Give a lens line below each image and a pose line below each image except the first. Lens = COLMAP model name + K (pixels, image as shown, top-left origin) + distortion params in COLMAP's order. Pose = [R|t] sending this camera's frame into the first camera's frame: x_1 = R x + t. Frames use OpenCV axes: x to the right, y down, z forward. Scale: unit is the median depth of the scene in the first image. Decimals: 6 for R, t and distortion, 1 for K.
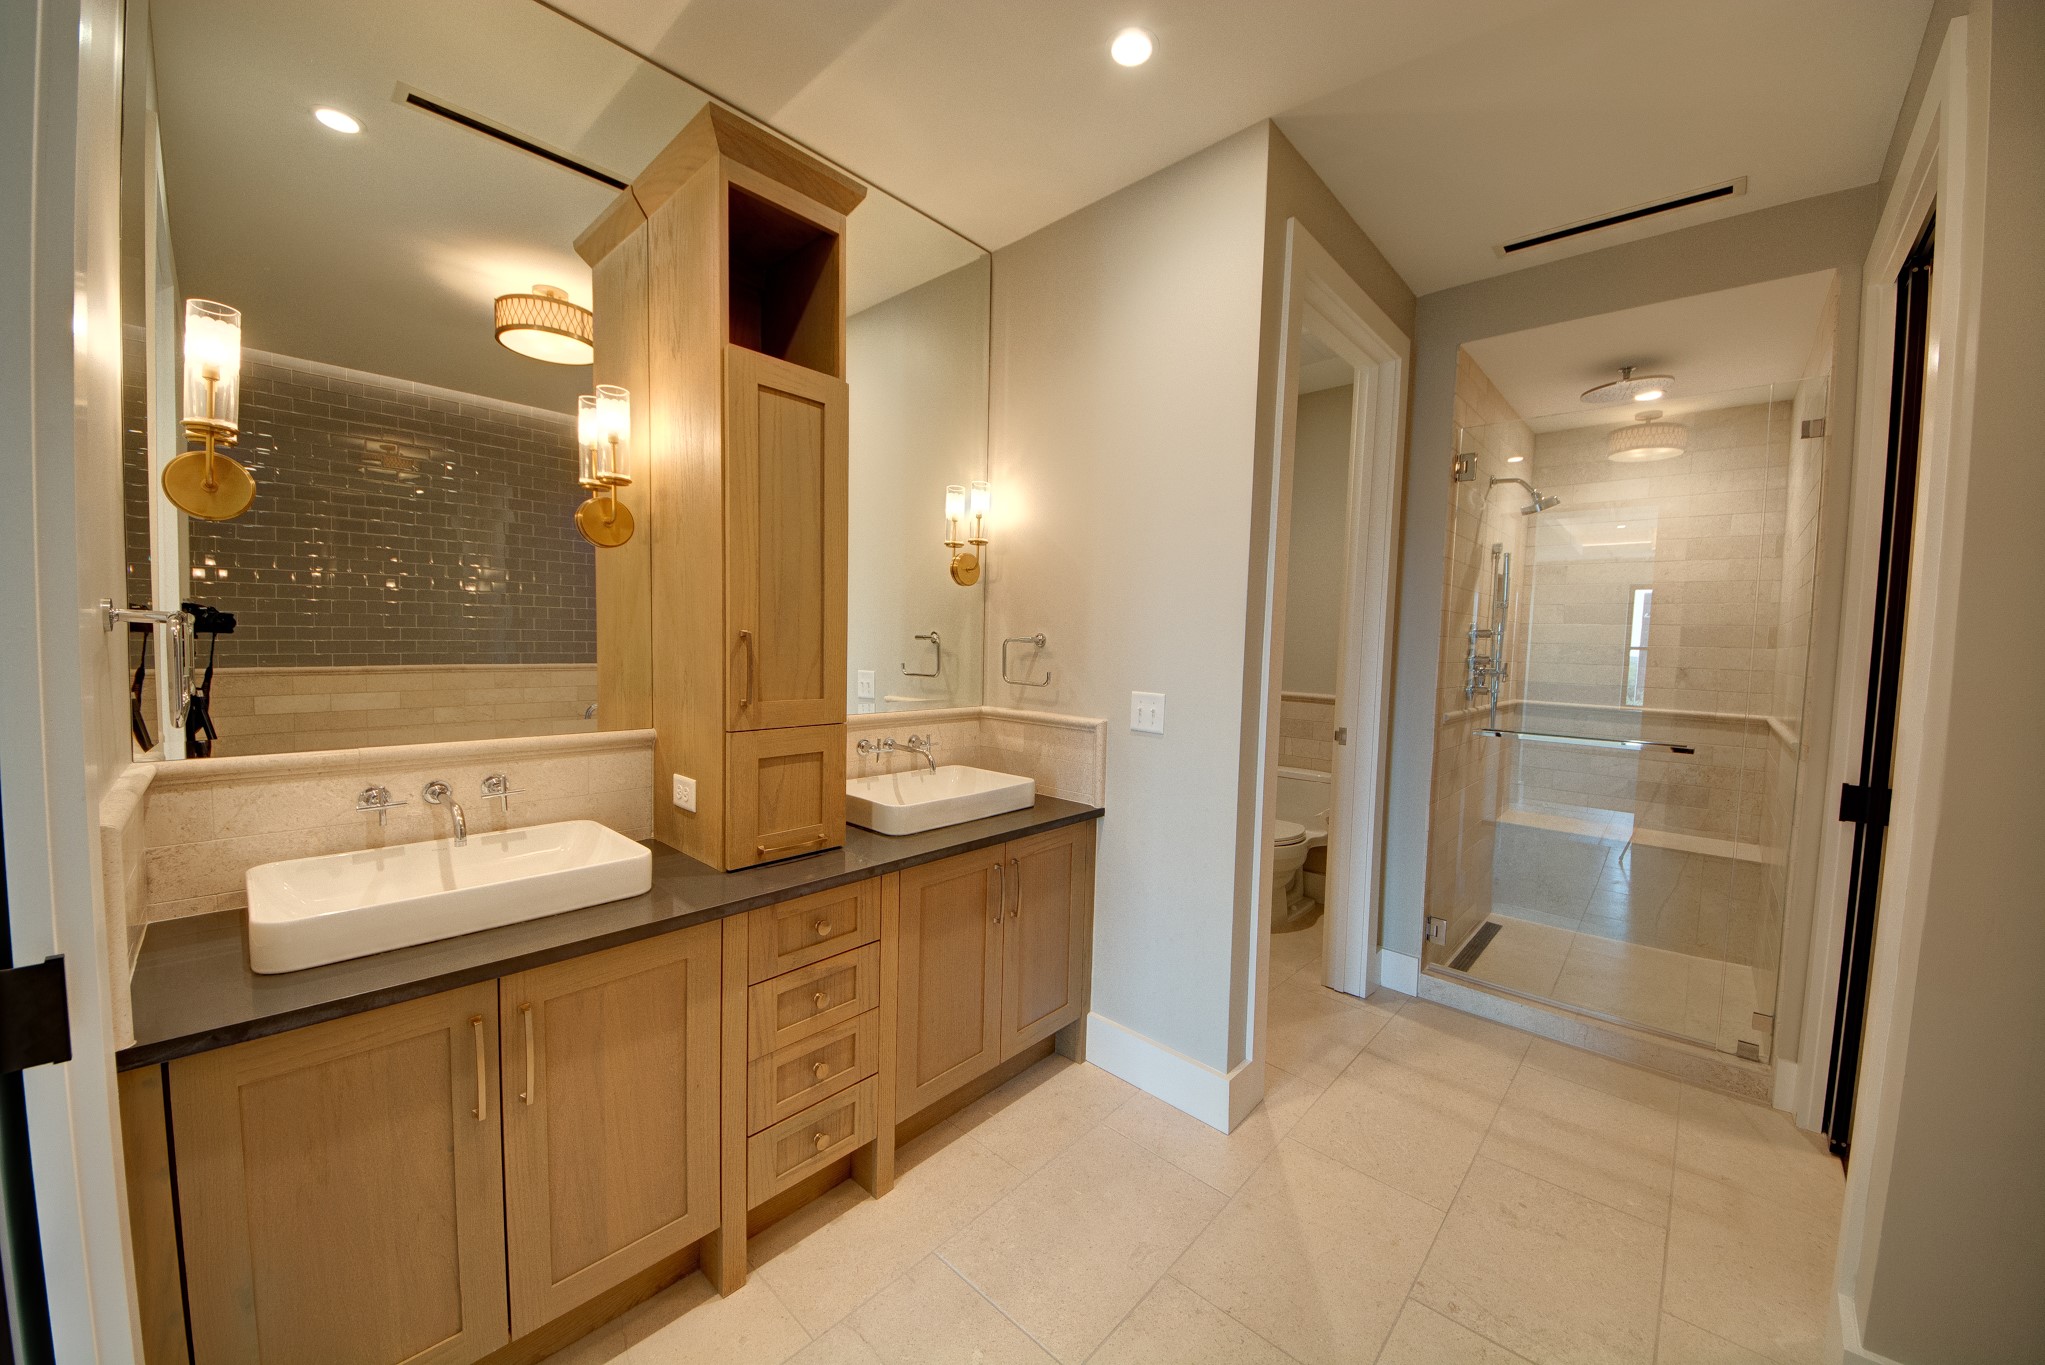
lens RADIAL K [[743.7, 0, 1021.8], [0, 743.7, 688.1], [0, 0, 1]] dist [-0.013609, -0.002531]
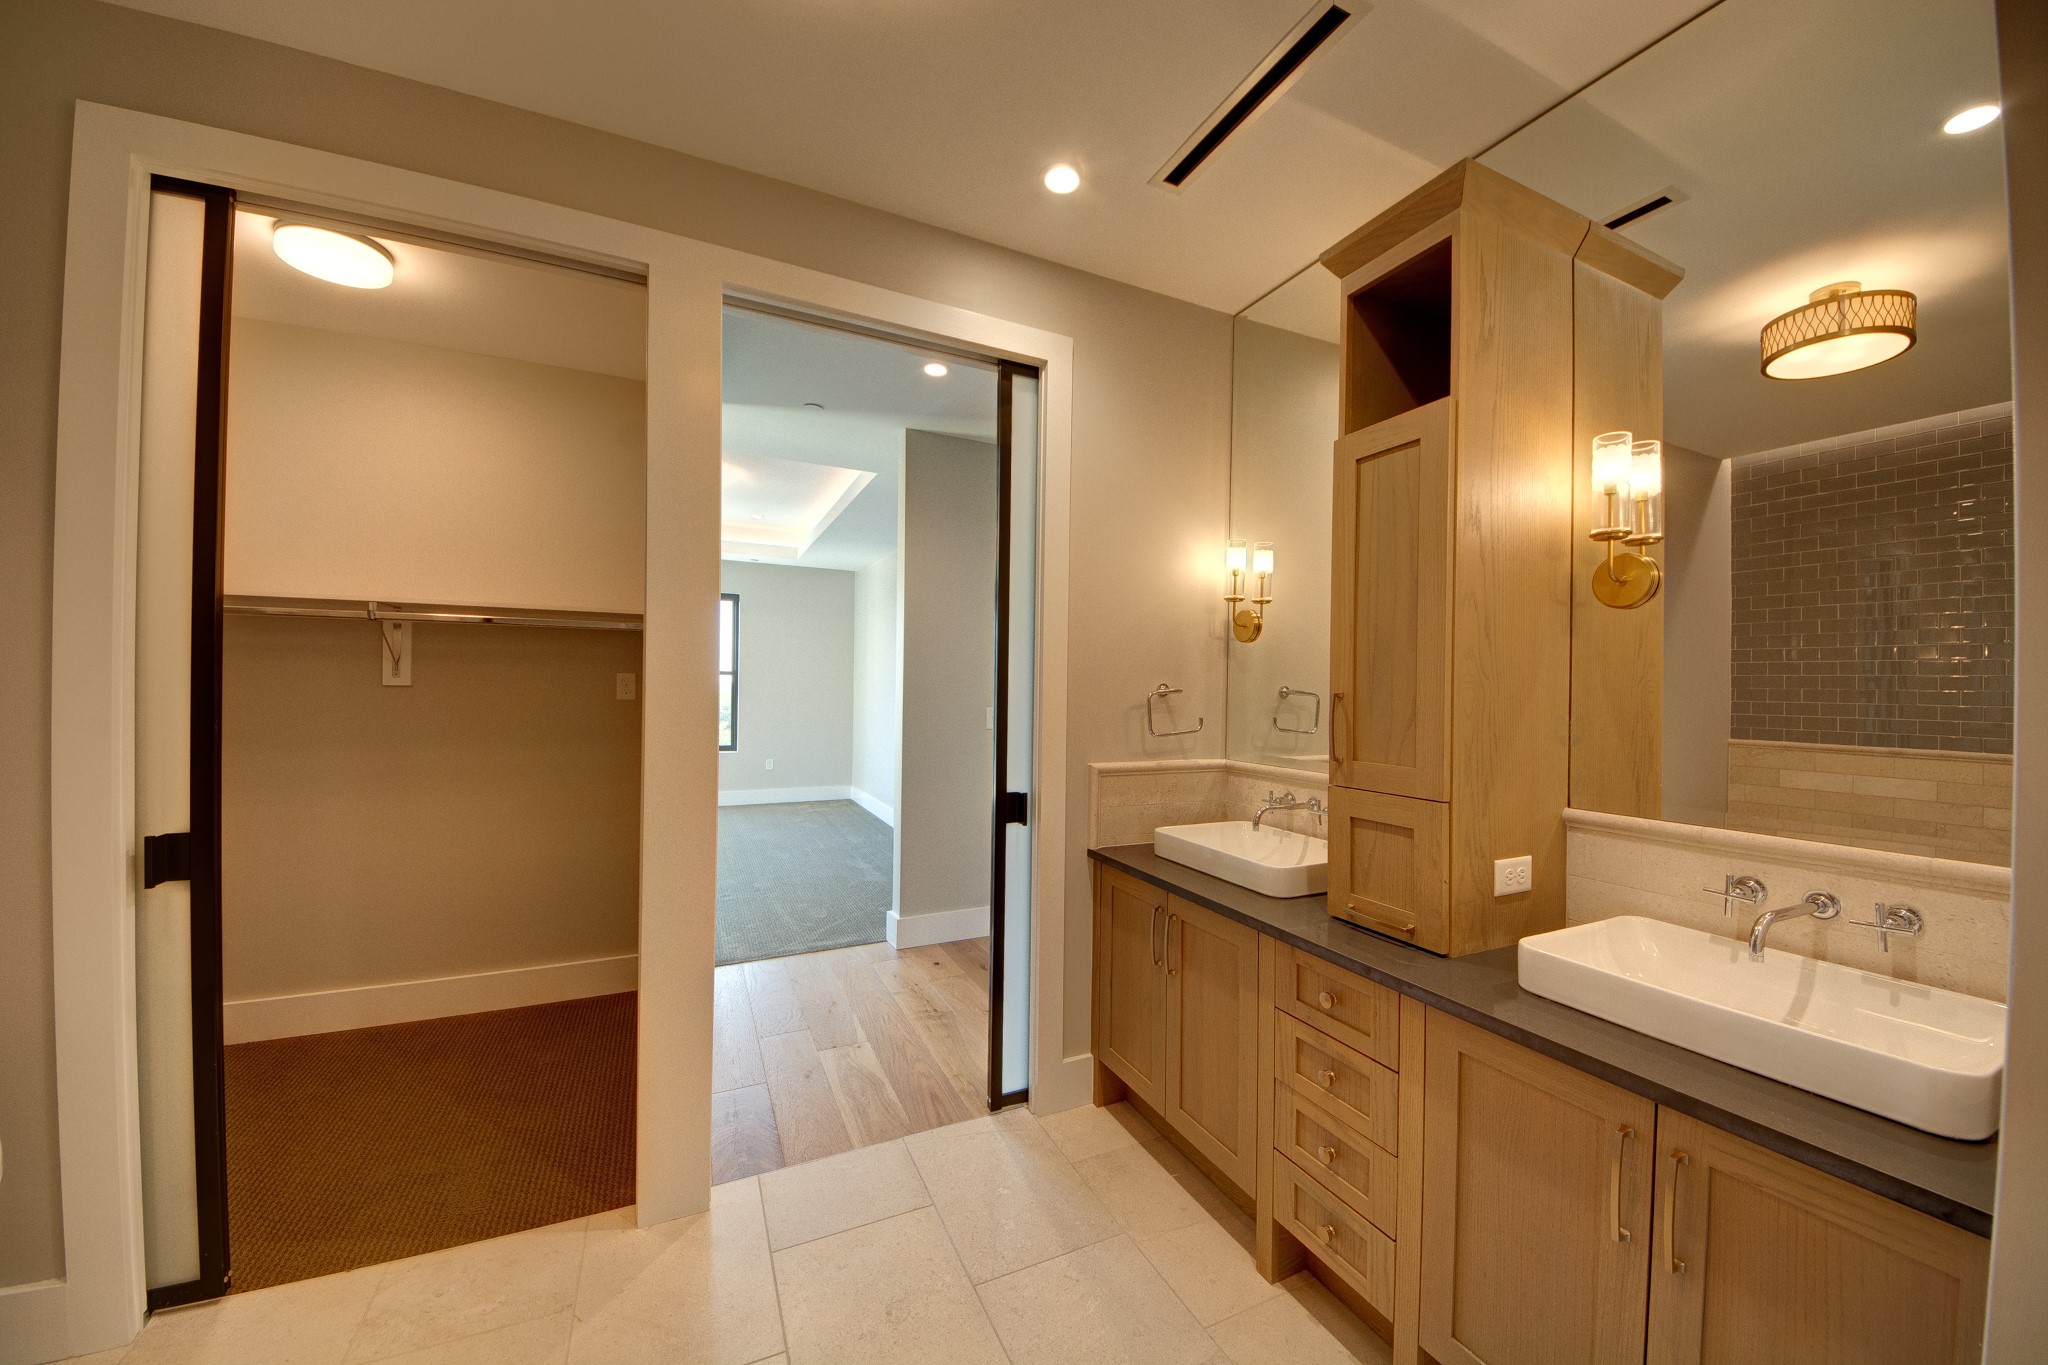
lens RADIAL K [[744.8, 0, 1032.7], [0, 744.8, 684.1], [0, 0, 1]] dist [-0.013609, -0.002531]
pose [[-0.387514, -0.033443, -0.921257, 0.727626], [-0.082654, 0.996577, -0.001411, -0.047122], [0.918151, 0.075599, -0.388952, 0.935127]]
